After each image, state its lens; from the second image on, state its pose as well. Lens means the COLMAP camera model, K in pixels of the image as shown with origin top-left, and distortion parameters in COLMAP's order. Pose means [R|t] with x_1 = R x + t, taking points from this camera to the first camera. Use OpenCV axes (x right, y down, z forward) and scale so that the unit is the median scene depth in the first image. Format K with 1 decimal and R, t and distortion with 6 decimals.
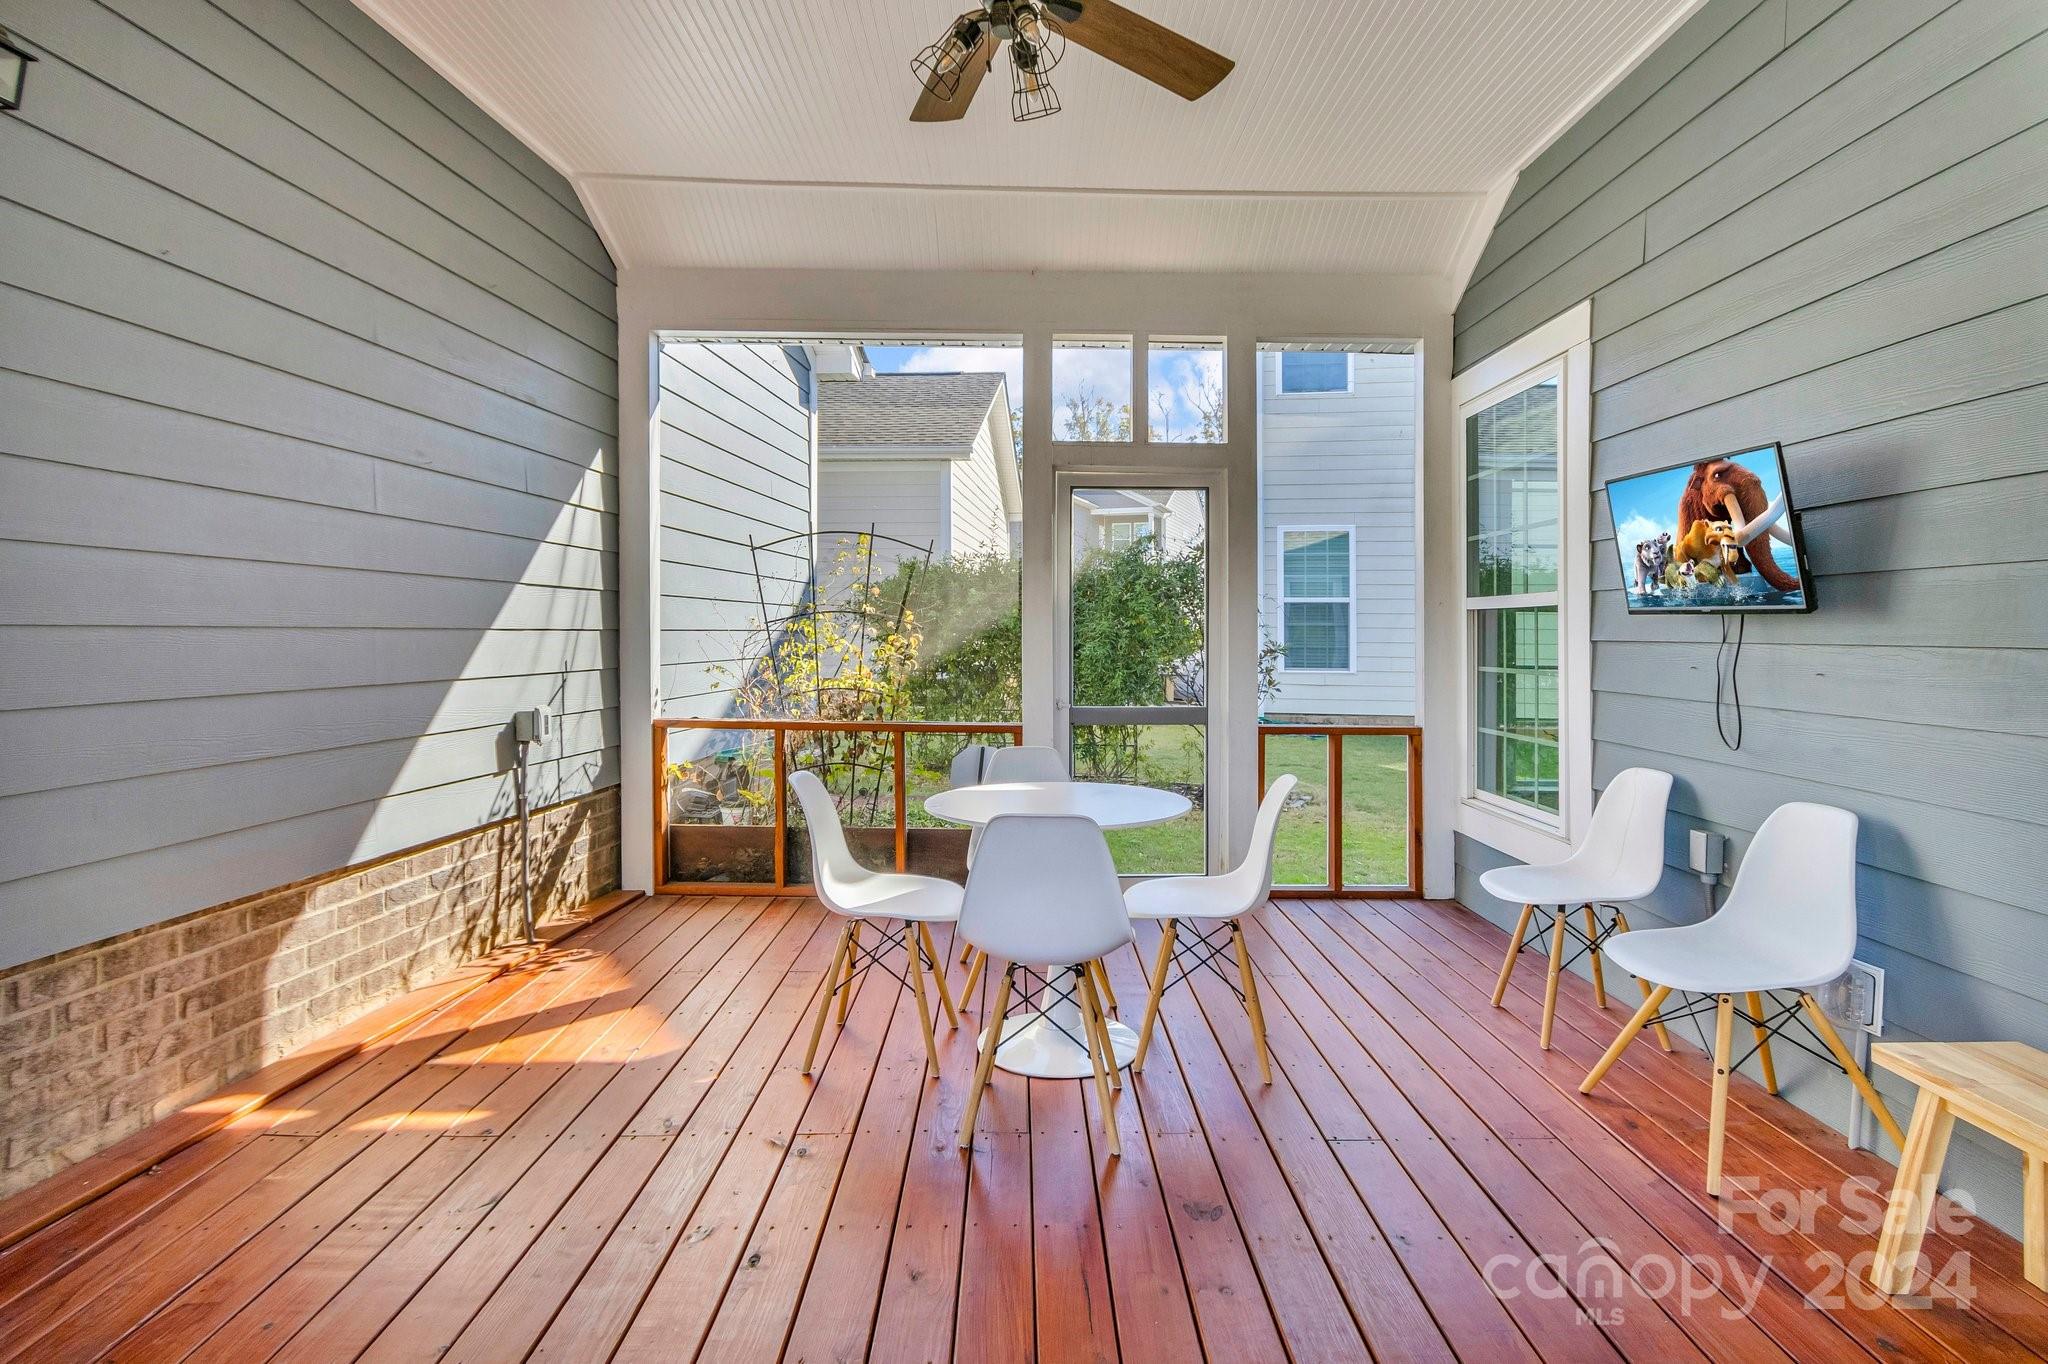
lens RADIAL K [[1054.4, 0, 1018.1], [0, 1054.4, 610.7], [0, 0, 1]] dist [0.000864, -0.000040]
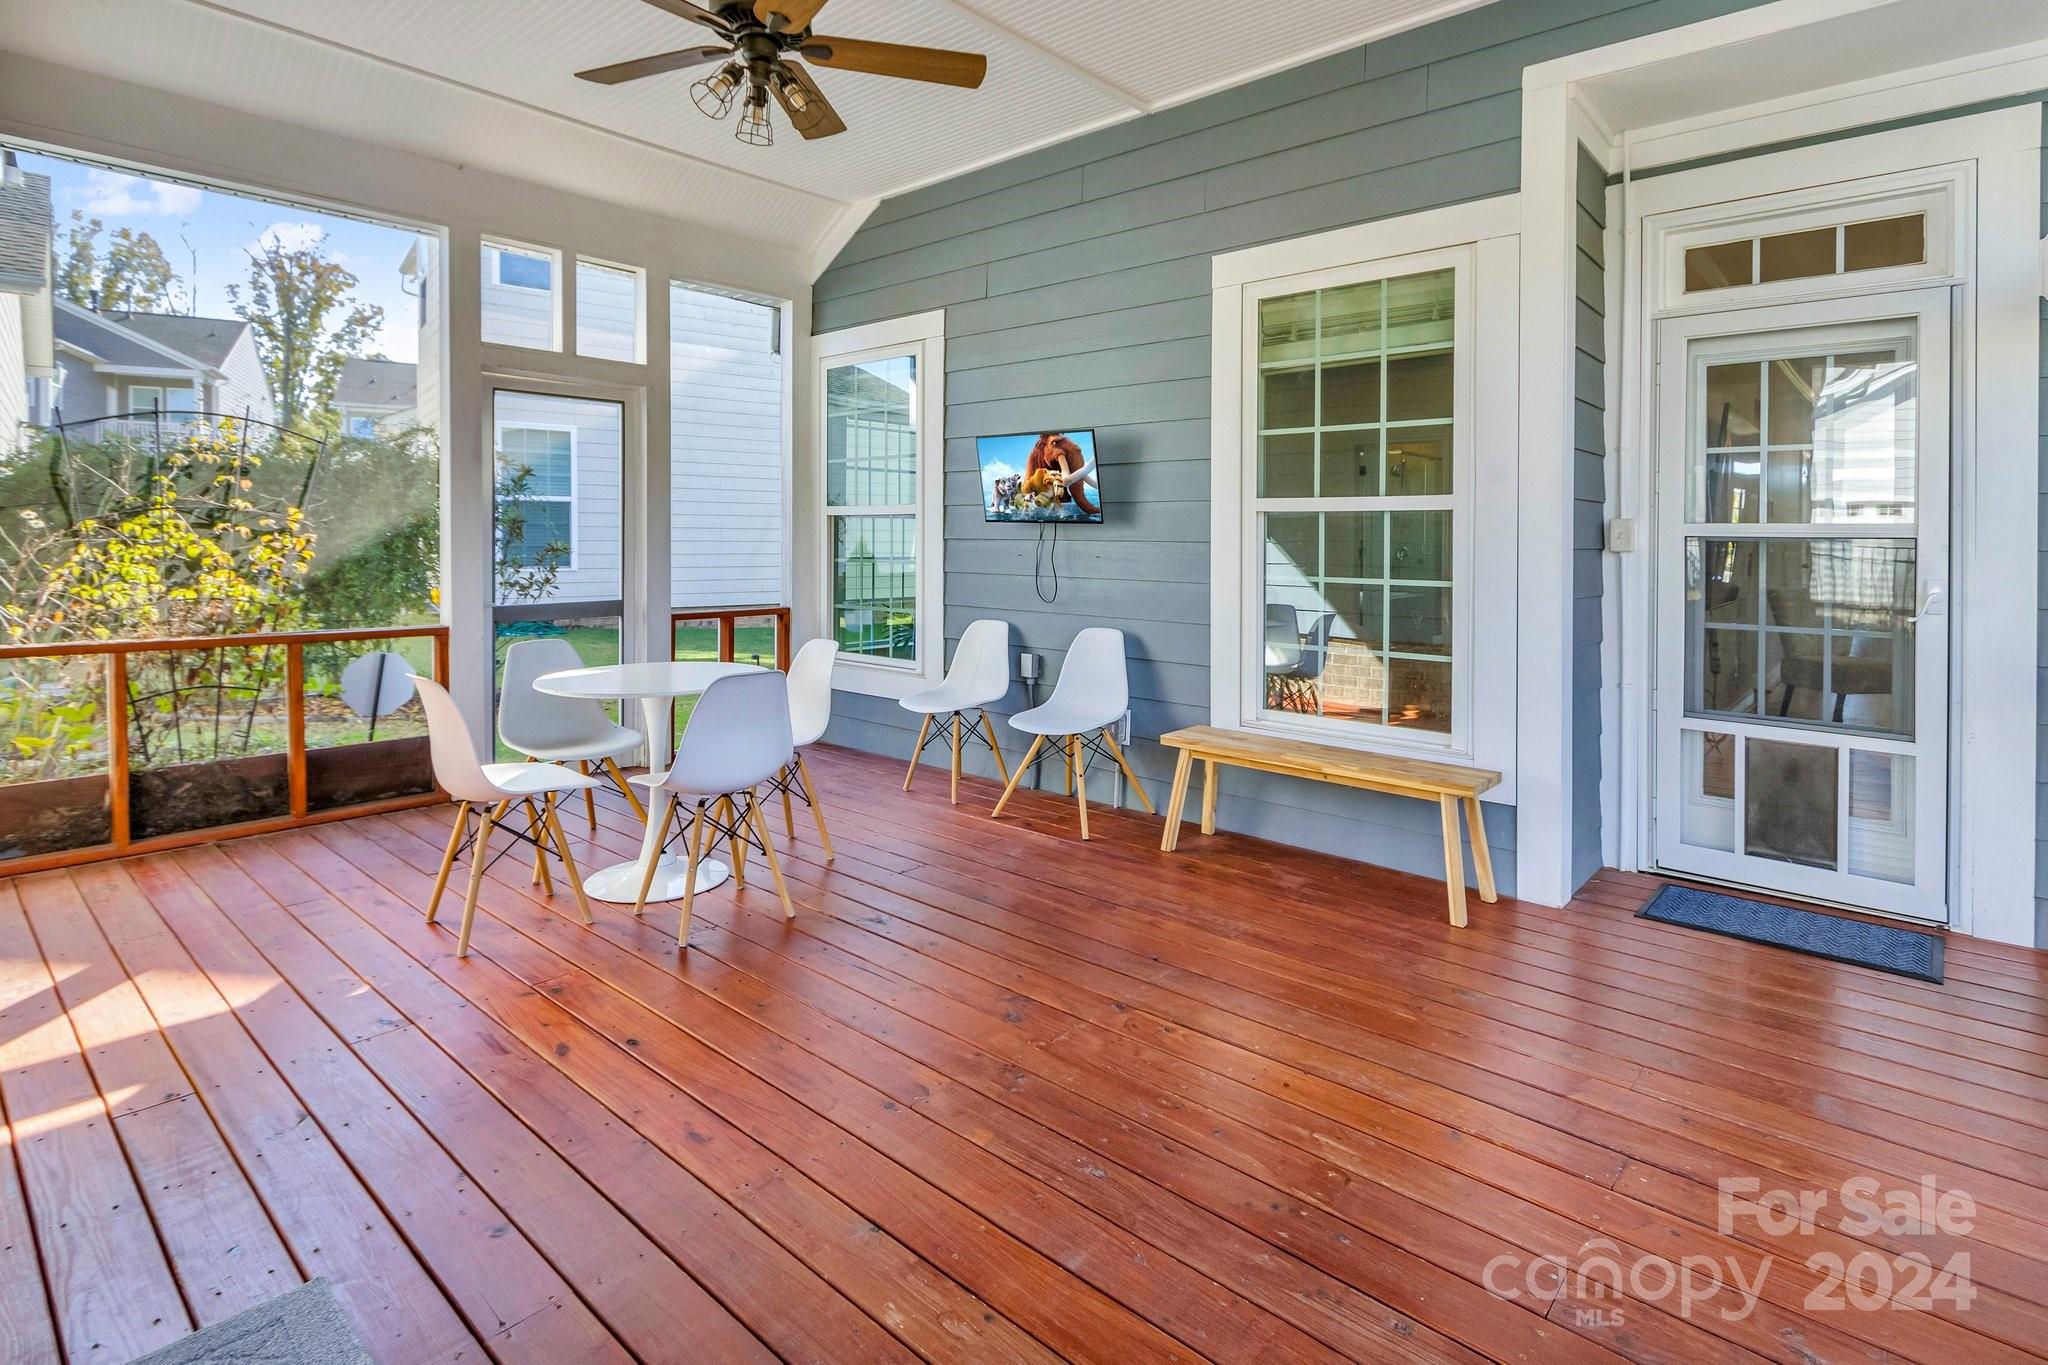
lens RADIAL K [[1054.4, 0, 1018.1], [0, 1054.4, 611.2], [0, 0, 1]] dist [0.000864, -0.000040]
pose [[0.671235, -0.055156, 0.739190, -0.577322], [-0.018864, 0.995634, 0.091421, -0.012428], [-0.741005, -0.075309, 0.667263, -0.093574]]
